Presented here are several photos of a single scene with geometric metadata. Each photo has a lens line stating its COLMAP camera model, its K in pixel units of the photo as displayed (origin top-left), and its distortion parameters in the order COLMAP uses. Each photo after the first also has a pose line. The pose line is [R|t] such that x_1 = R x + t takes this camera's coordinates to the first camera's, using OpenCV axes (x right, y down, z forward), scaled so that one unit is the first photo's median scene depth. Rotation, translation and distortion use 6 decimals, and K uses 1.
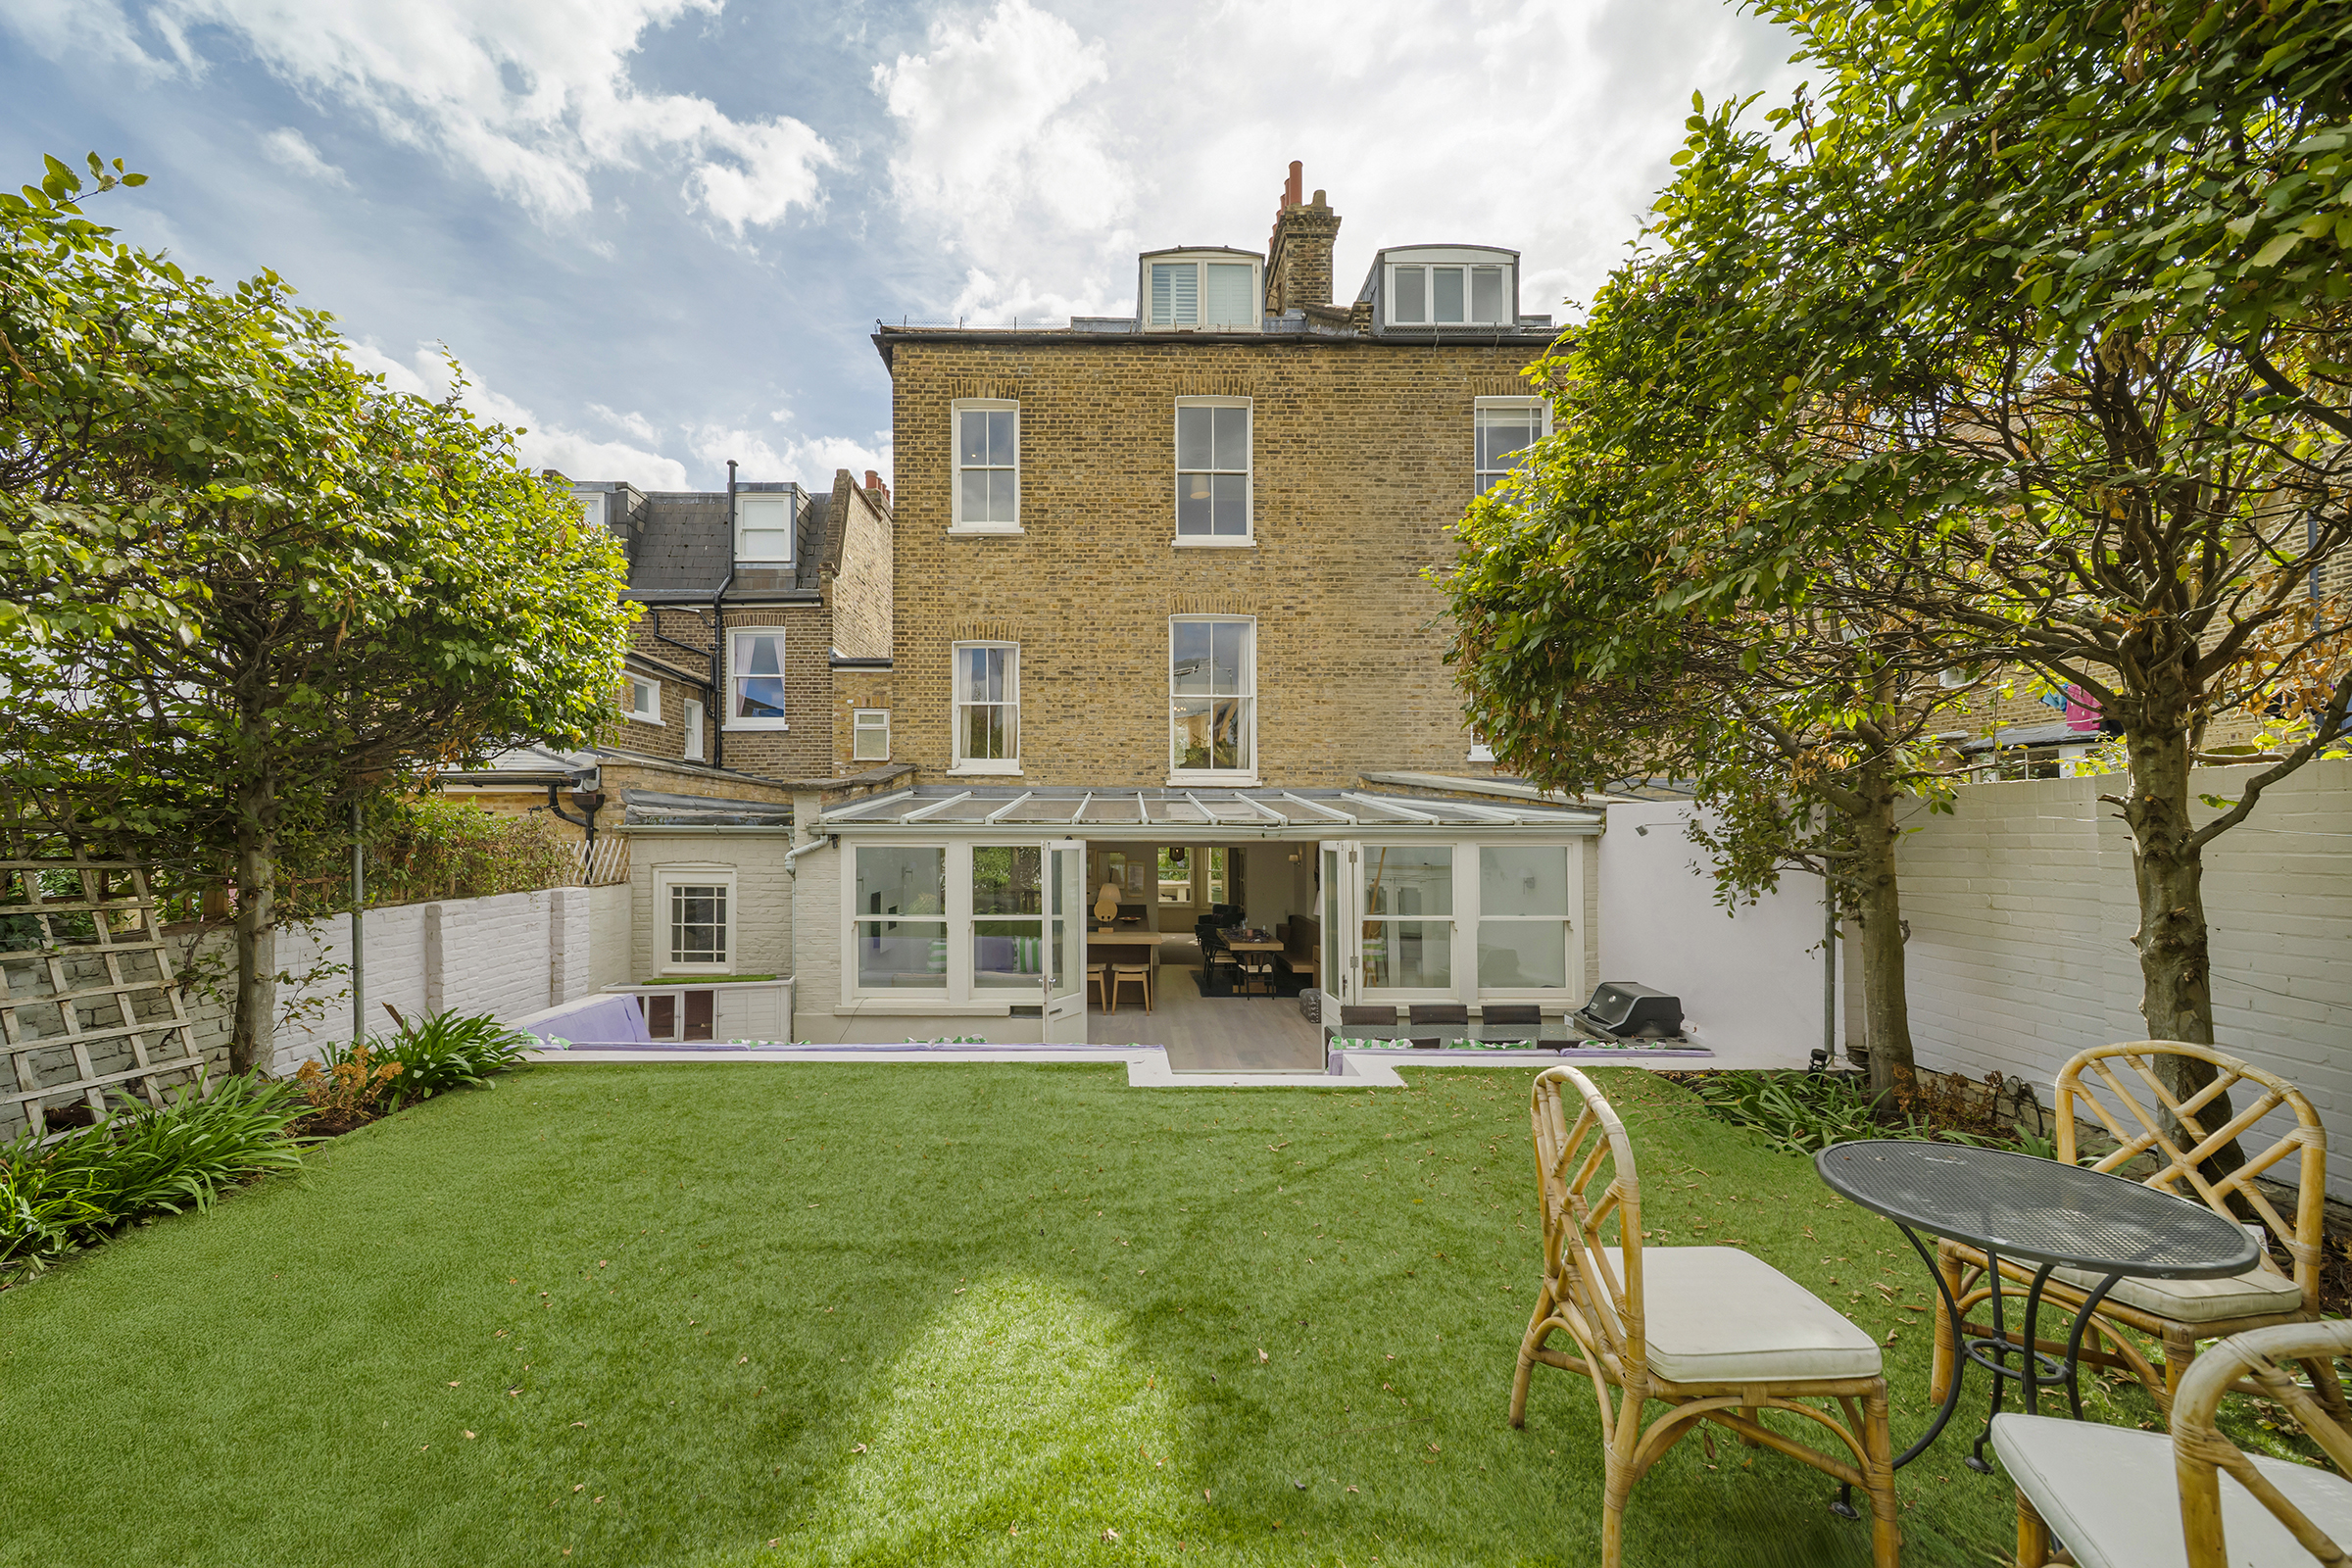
lens RADIAL K [[919.9, 0, 1176.0], [0, 919.9, 784.0], [0, 0, 1]] dist [-0.003125, -0.000407]
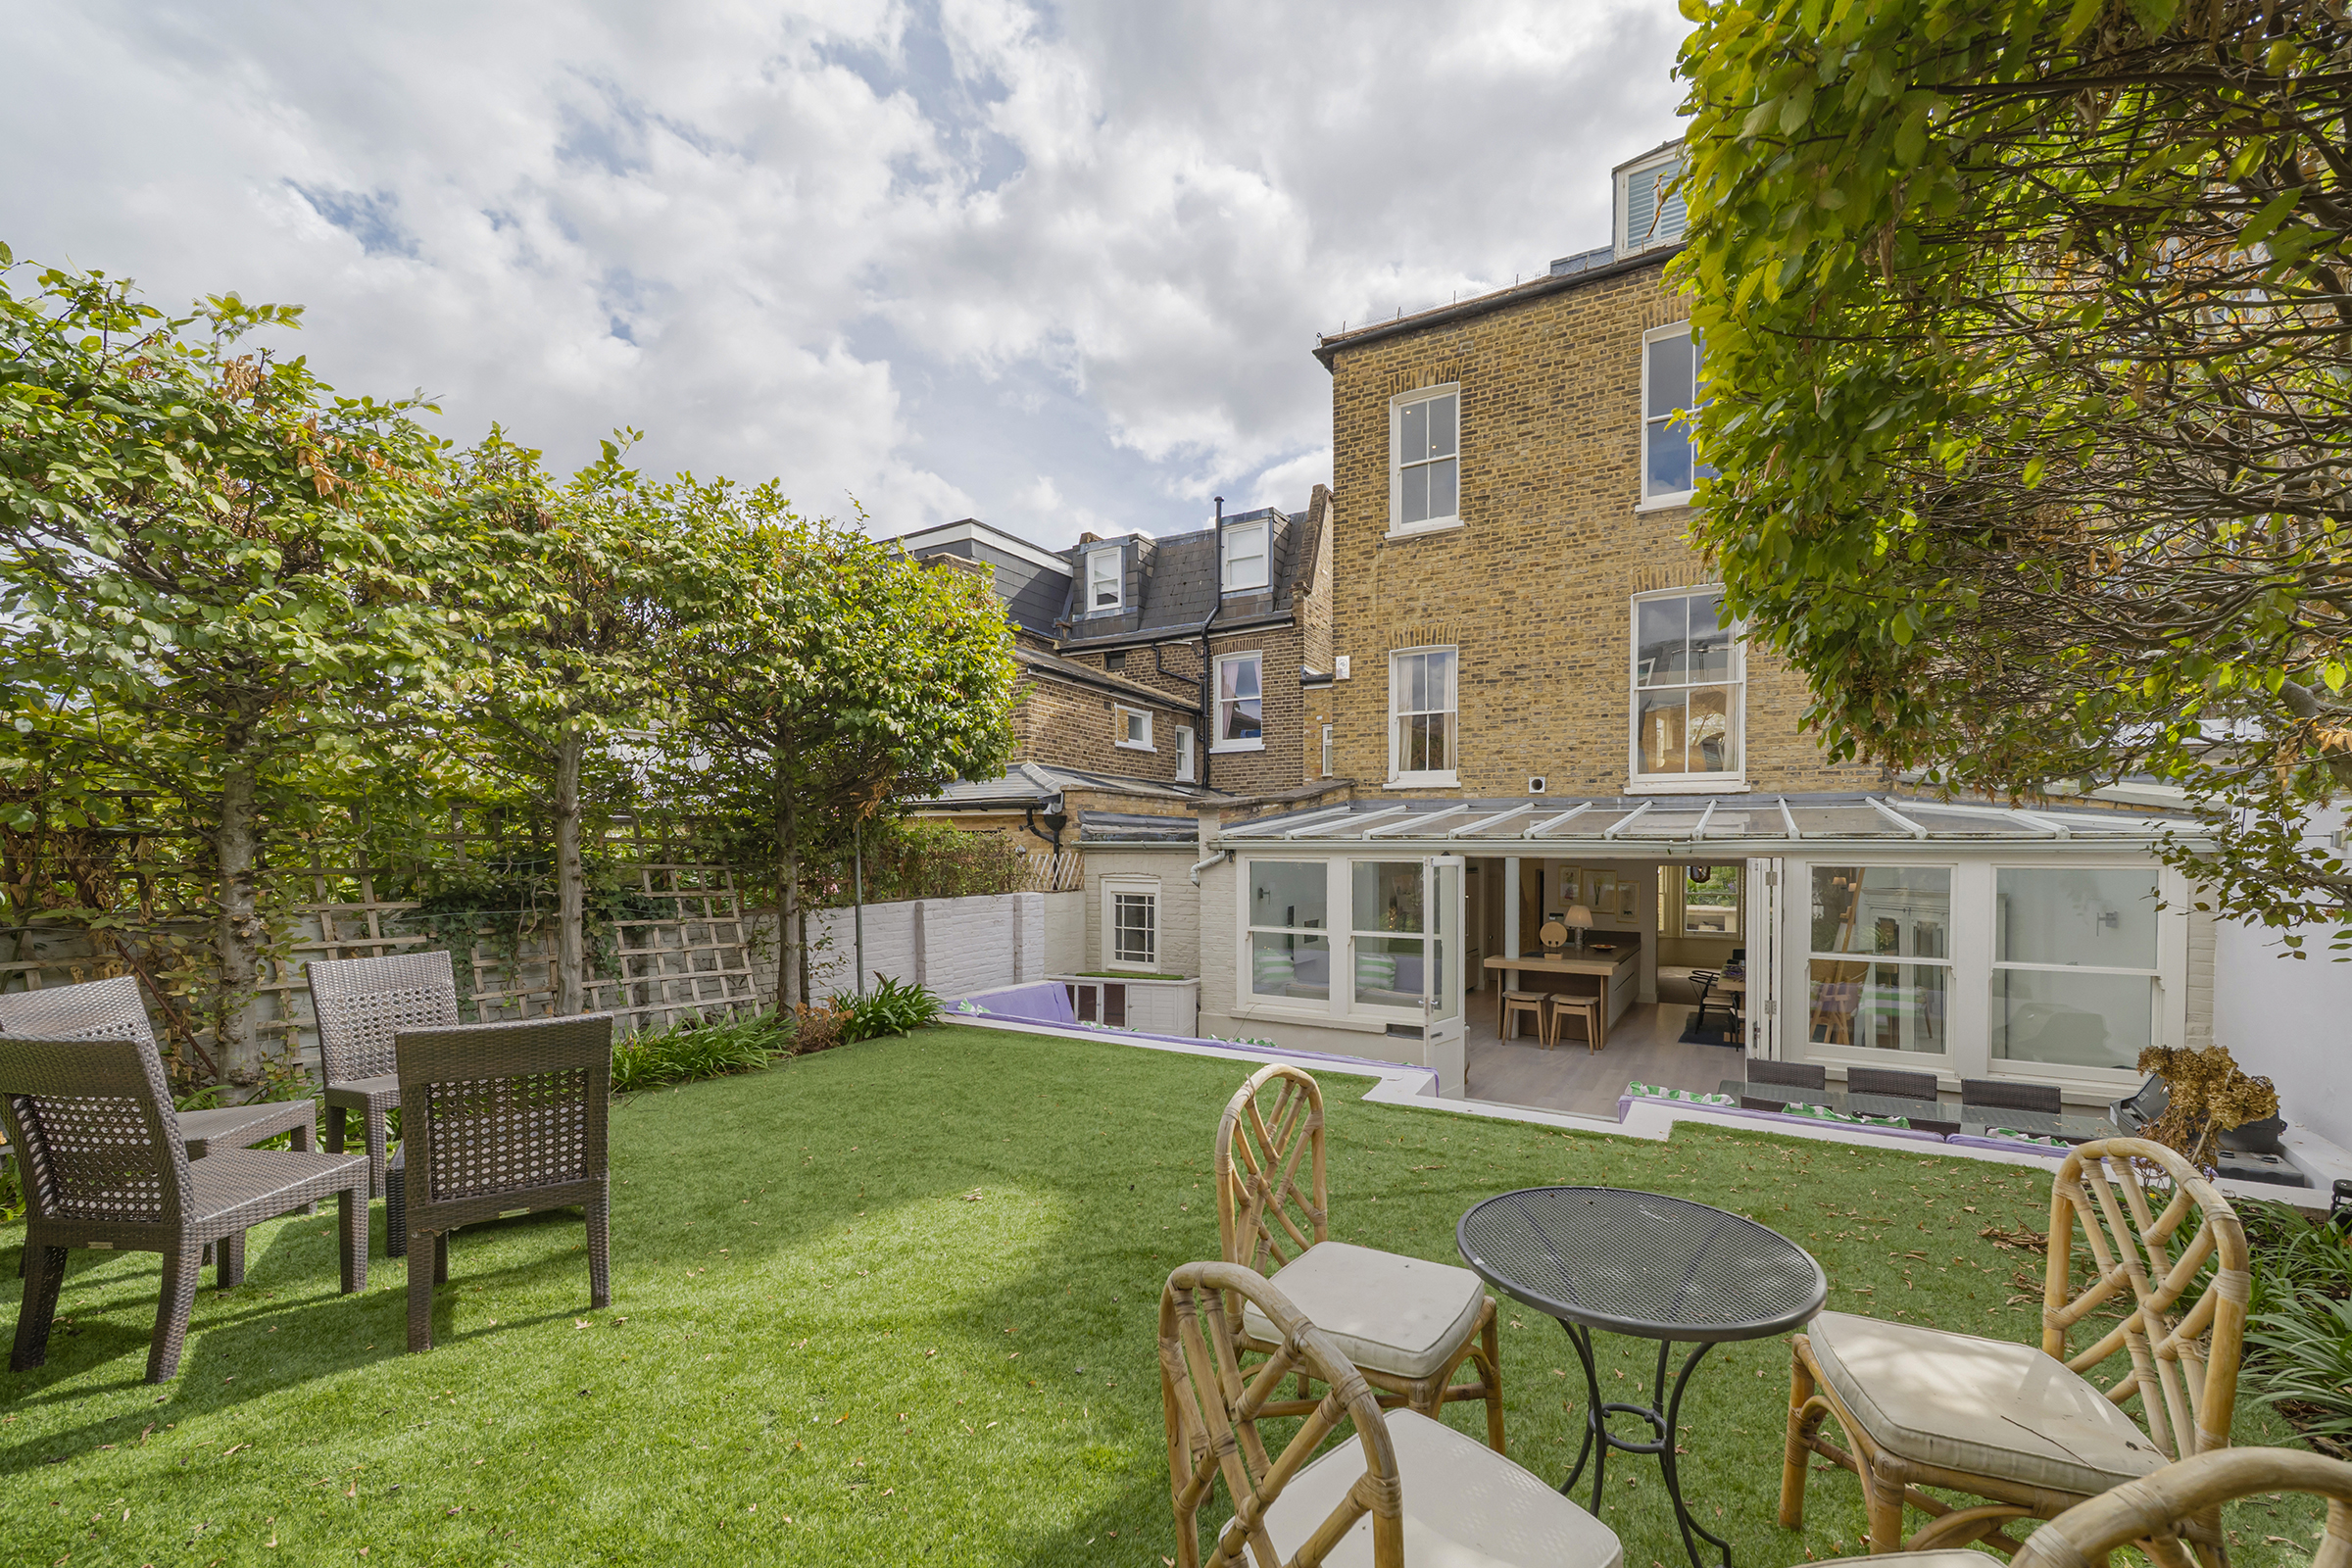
lens RADIAL K [[980.8, 0, 1178.1], [0, 980.8, 825.8], [0, 0, 1]] dist [-0.002099, -0.000124]
pose [[0.854889, -0.010193, -0.518712, 0.149571], [0.025931, 0.999397, 0.023098, -0.000741], [0.518163, -0.033197, 0.854637, -0.007117]]
